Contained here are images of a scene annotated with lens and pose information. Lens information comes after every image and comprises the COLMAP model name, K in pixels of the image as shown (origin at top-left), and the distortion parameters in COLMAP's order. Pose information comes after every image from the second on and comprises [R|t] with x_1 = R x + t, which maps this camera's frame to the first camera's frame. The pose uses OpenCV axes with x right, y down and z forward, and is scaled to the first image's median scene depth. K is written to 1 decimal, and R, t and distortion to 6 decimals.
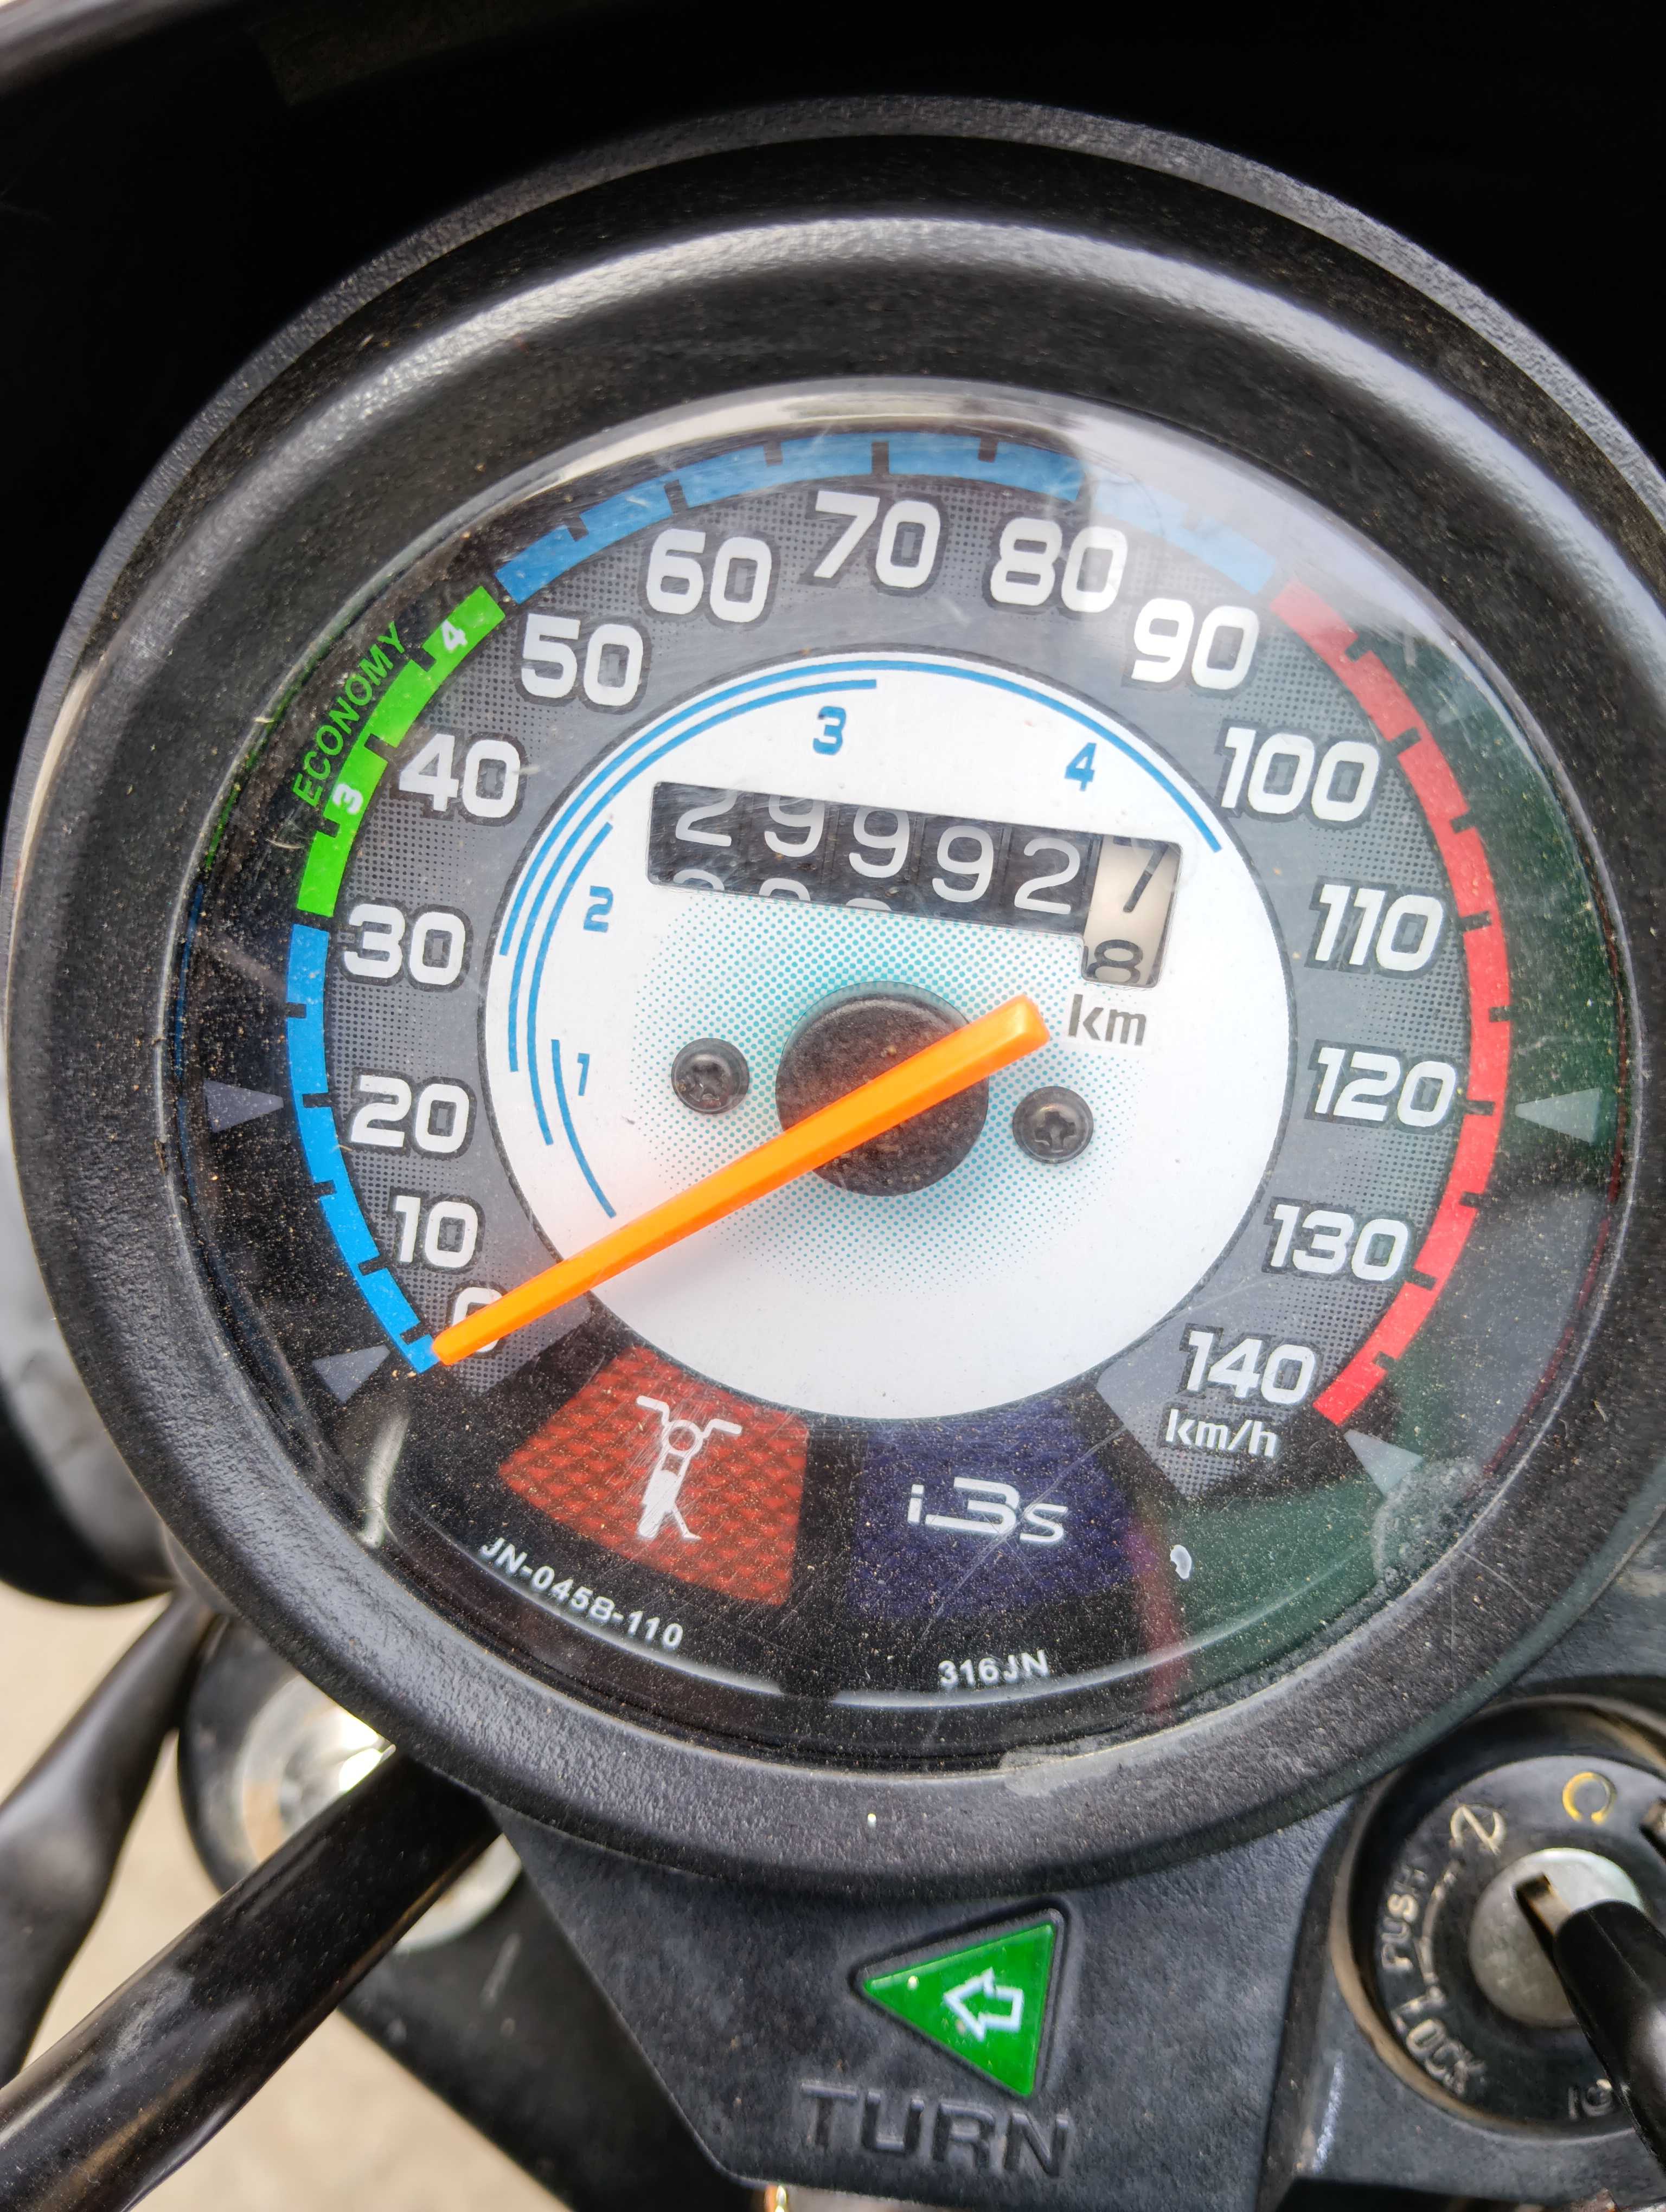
lens RADIAL K [[1867.8, 0, 825.7], [0, 1867.8, 1090.6], [0, 0, 1]] dist [0.159282, -0.581925]
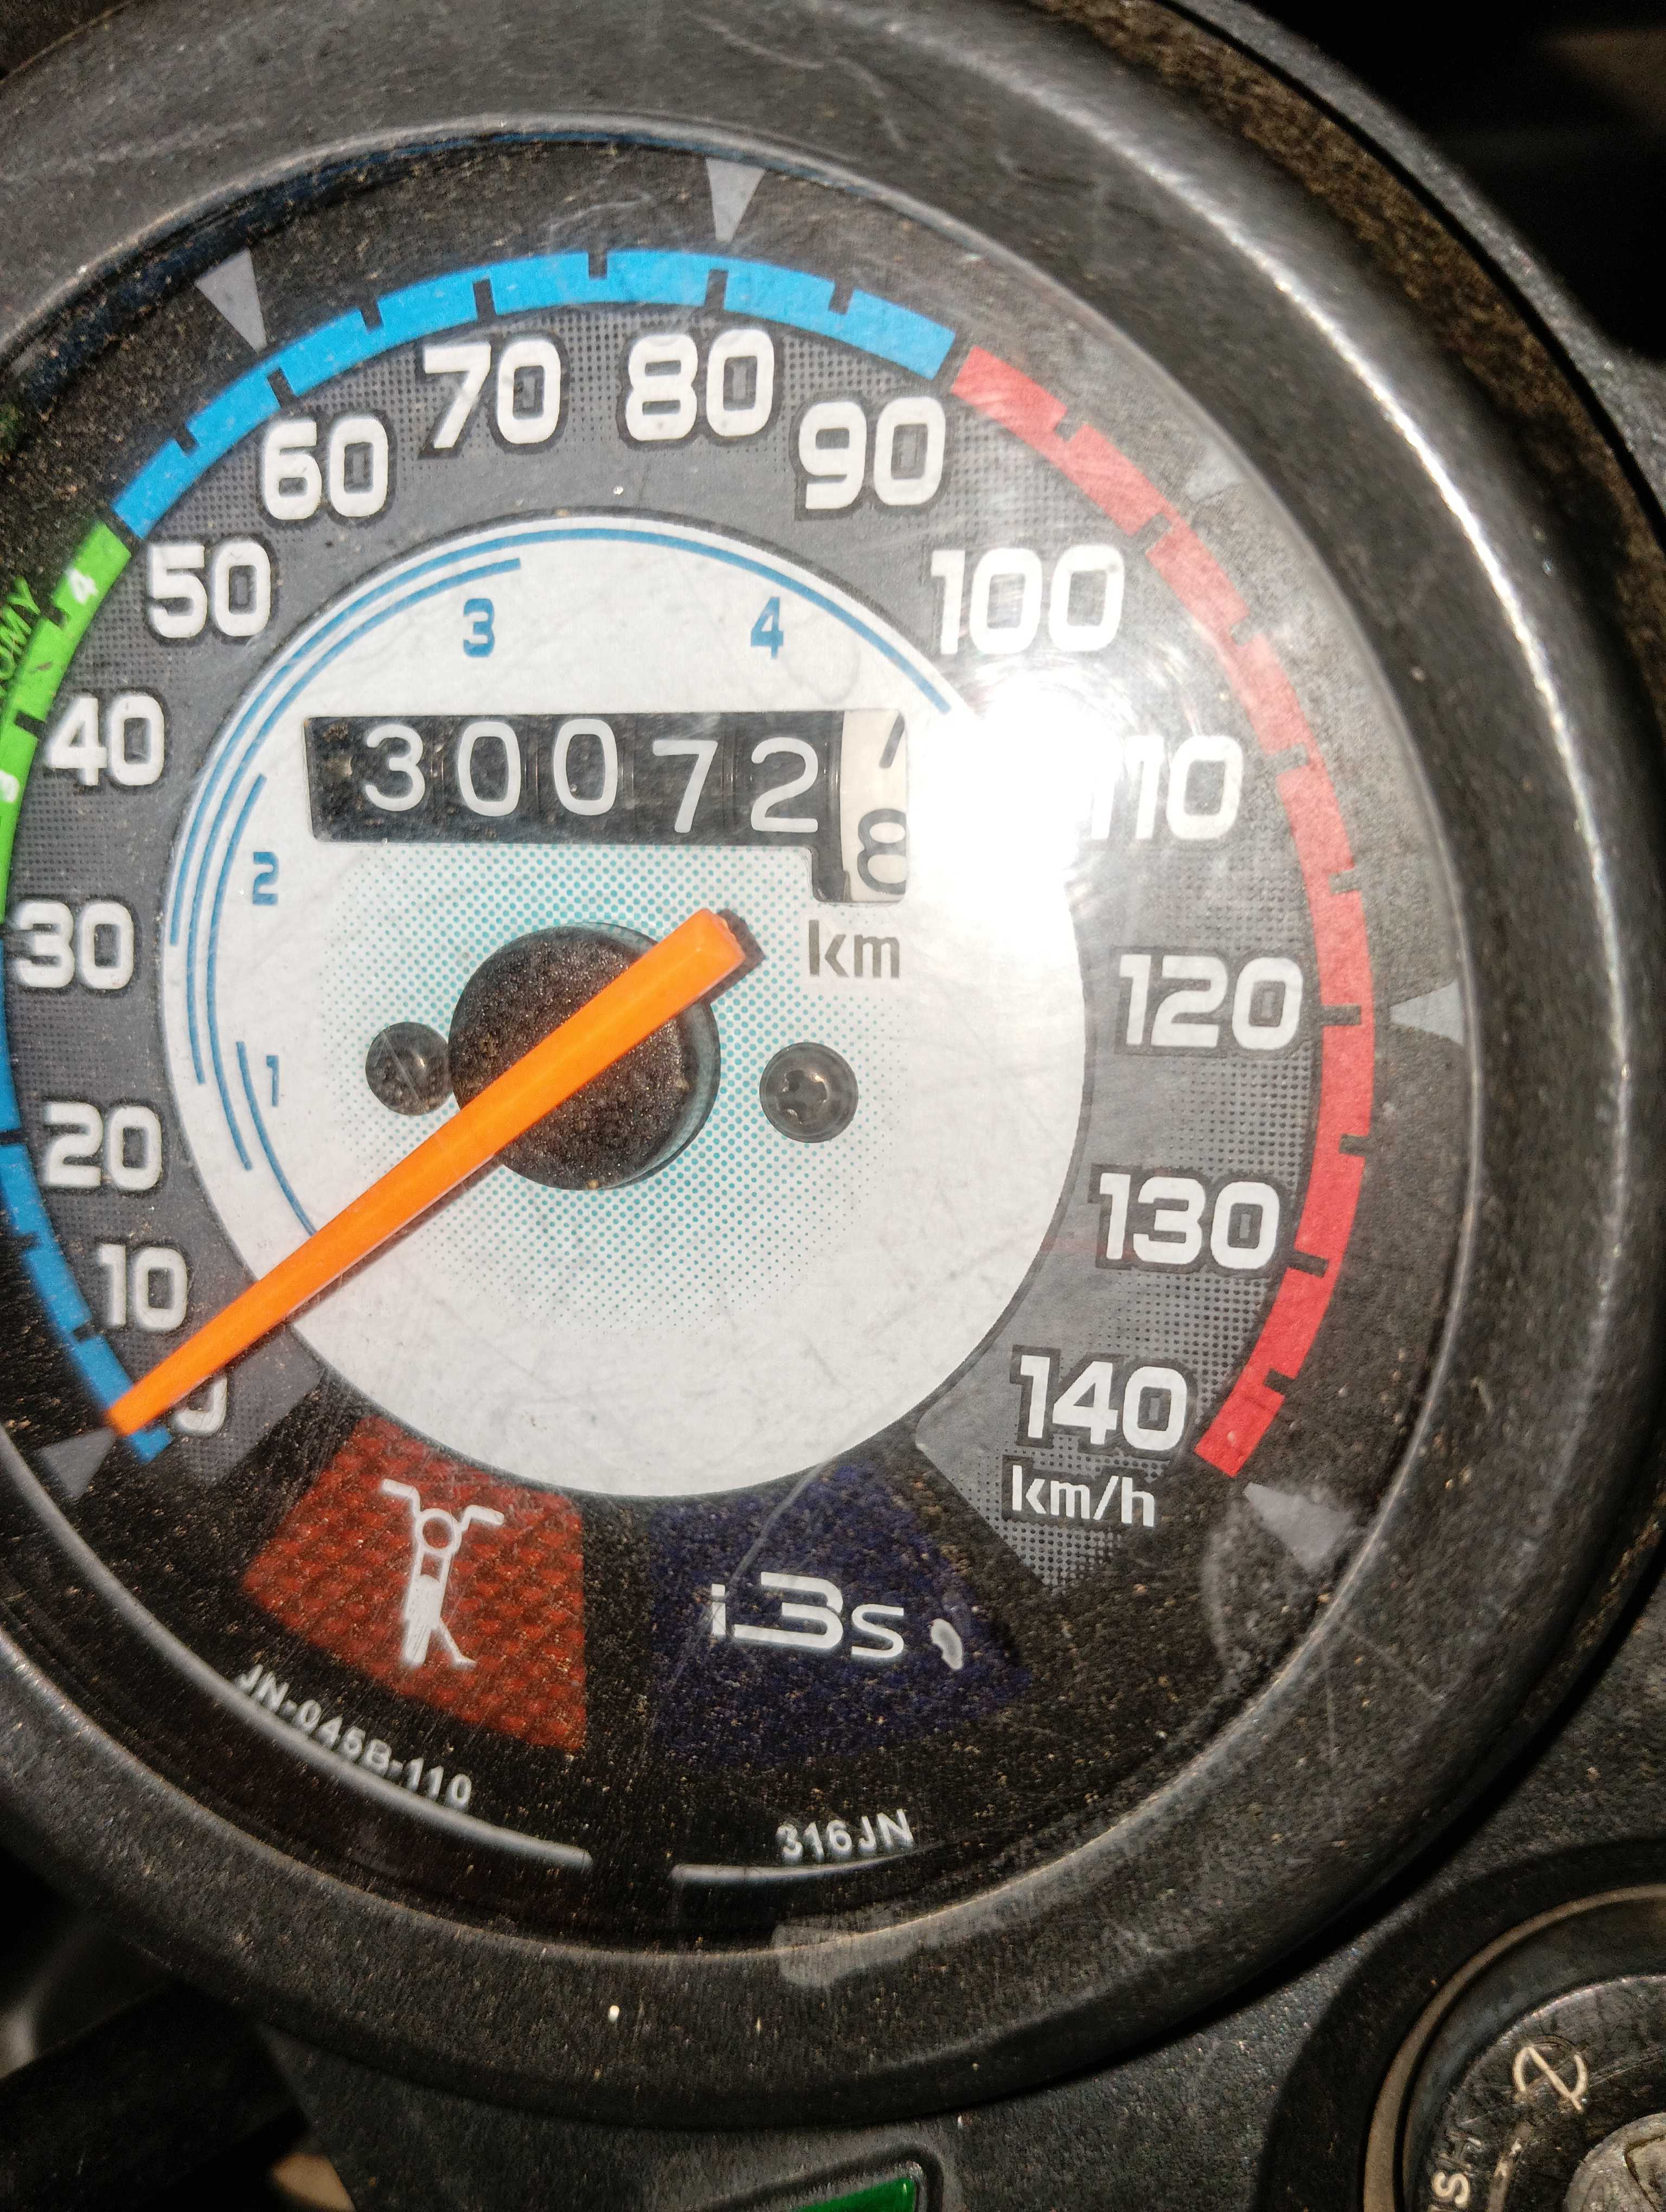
lens RADIAL K [[1922.8, 0, 839.2], [0, 1922.8, 1091.5], [0, 0, 1]] dist [0.123990, -0.510755]
pose [[0.971572, -0.079776, -0.222899, 0.317433], [0.045279, 0.986751, -0.155798, 0.146101], [0.232375, 0.141276, 0.962311, 0.224824]]
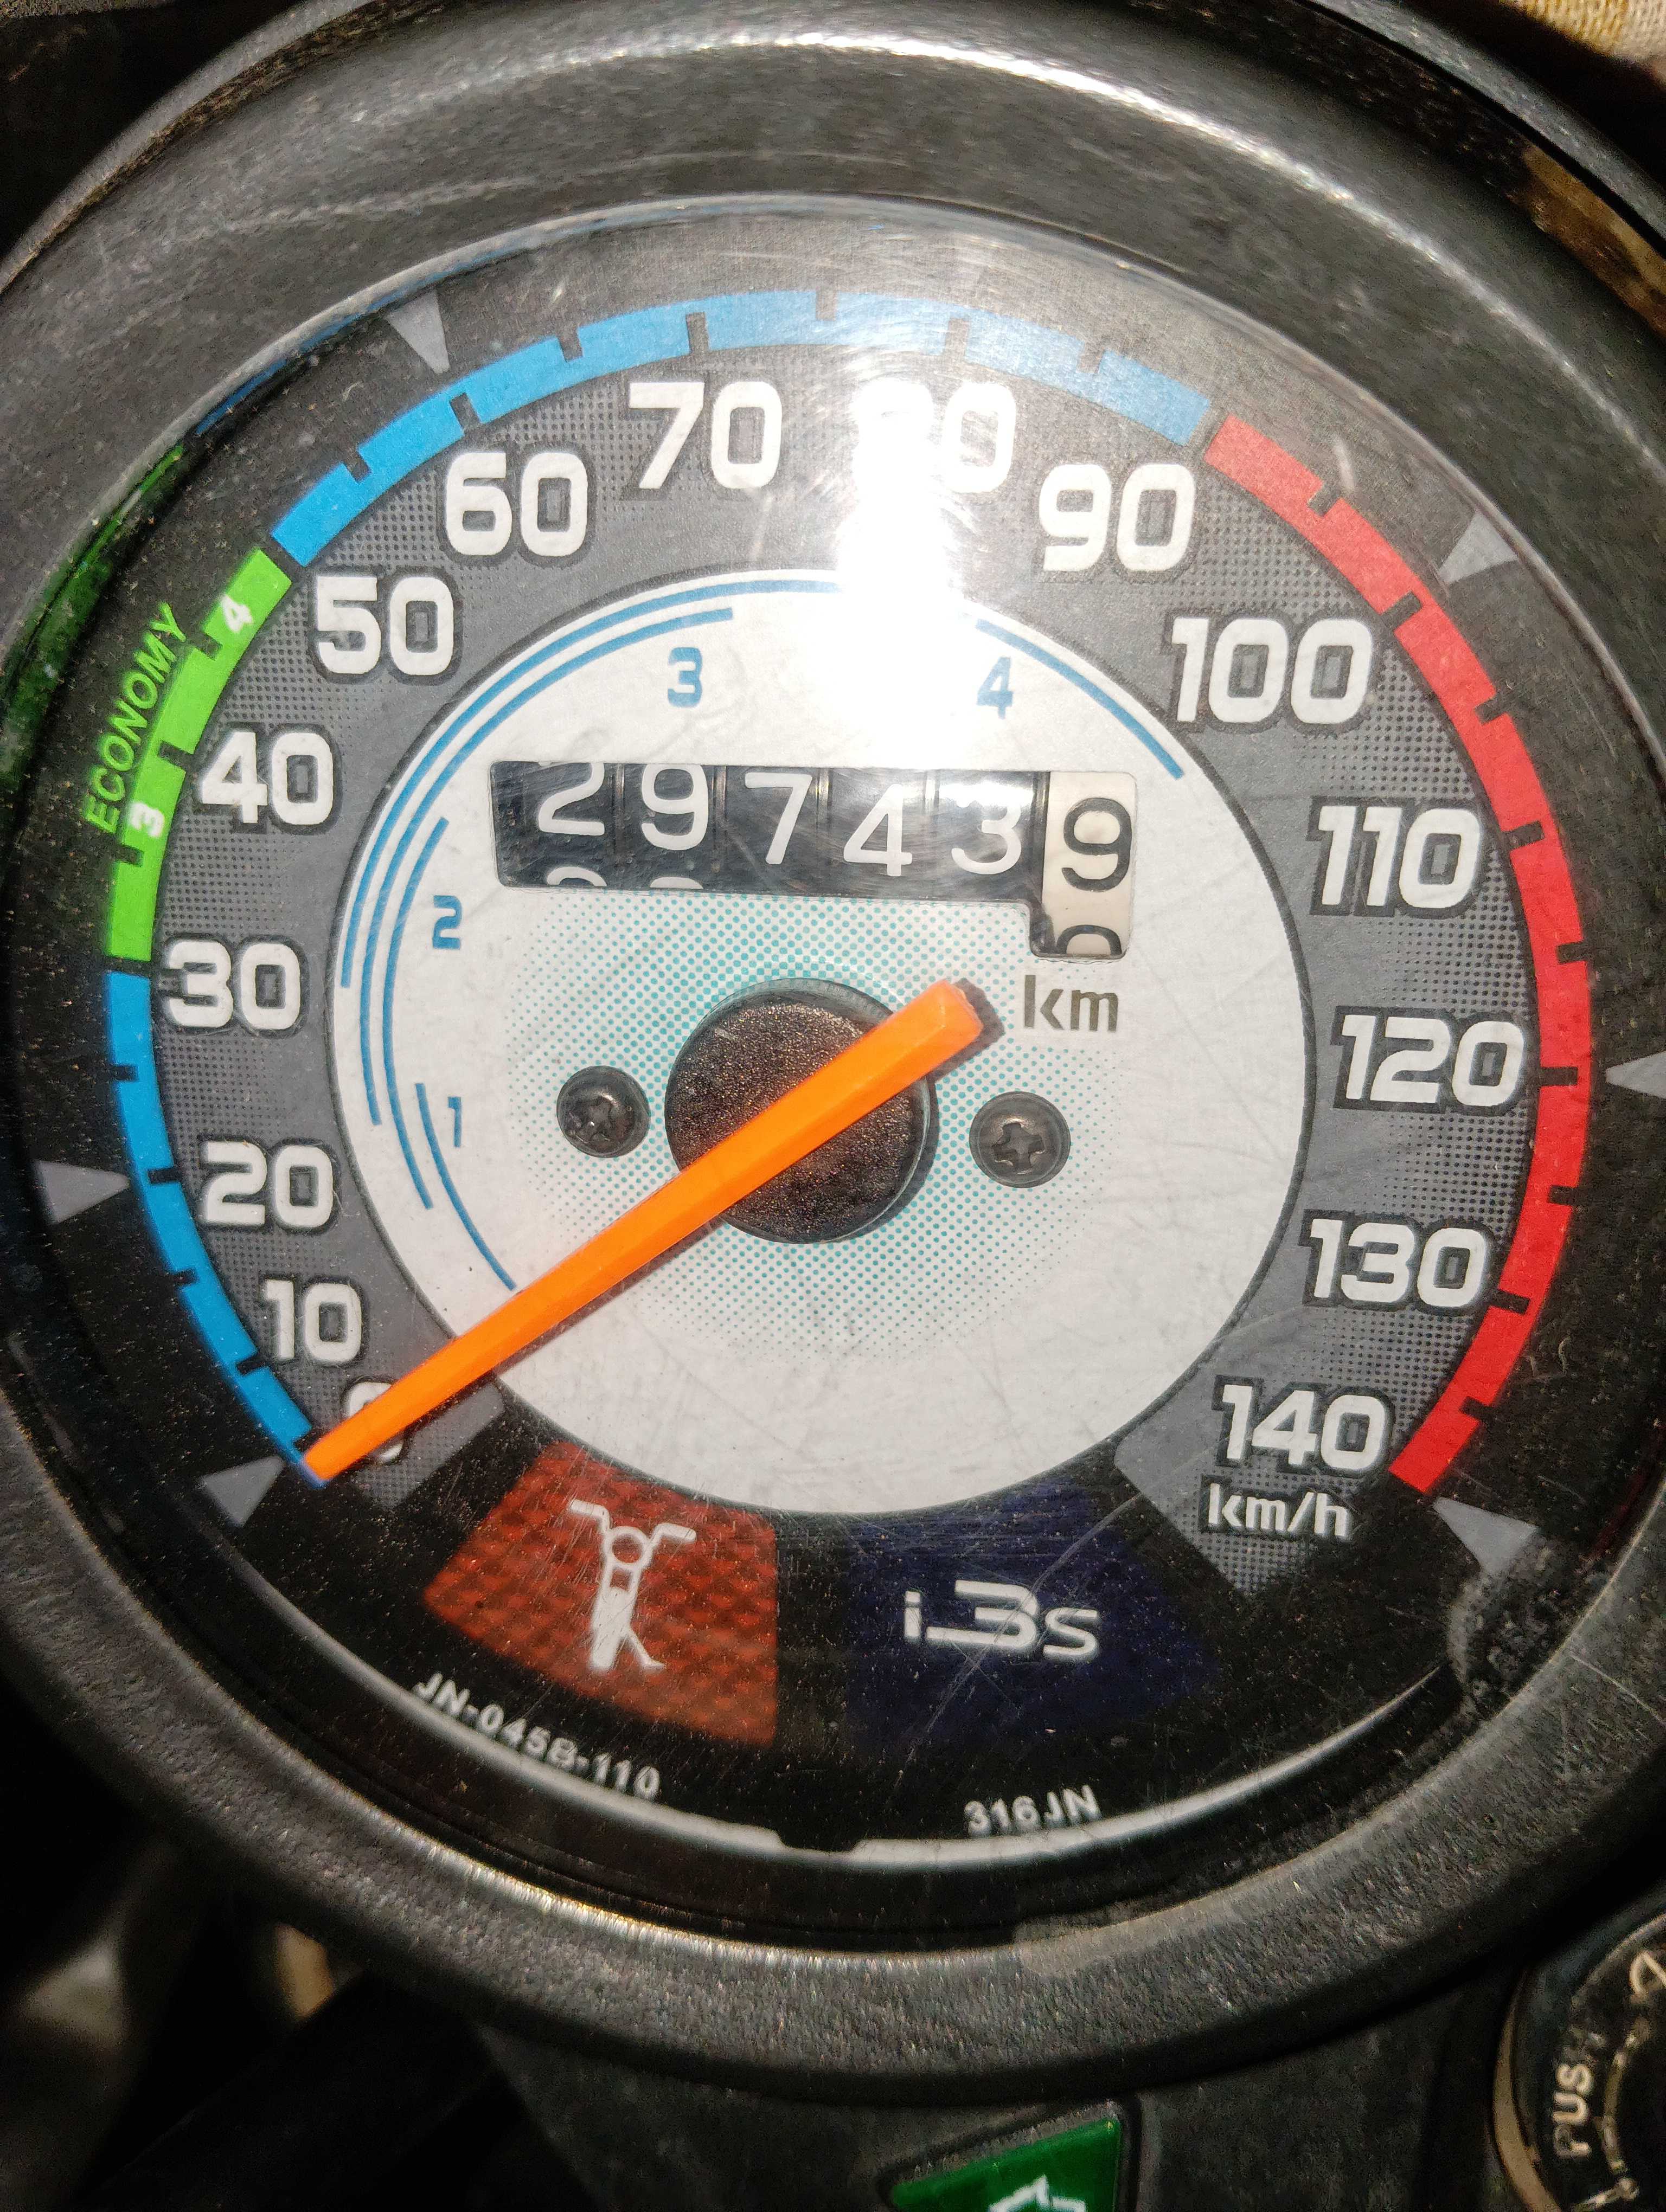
lens RADIAL K [[1943.5, 0, 833.0], [0, 1943.5, 1106.0], [0, 0, 1]] dist [0.115734, -0.403359]
pose [[0.988224, -0.077304, -0.132049, 0.154990], [0.075332, 0.996961, -0.019869, 0.014553], [0.133184, 0.009687, 0.991044, 0.162592]]
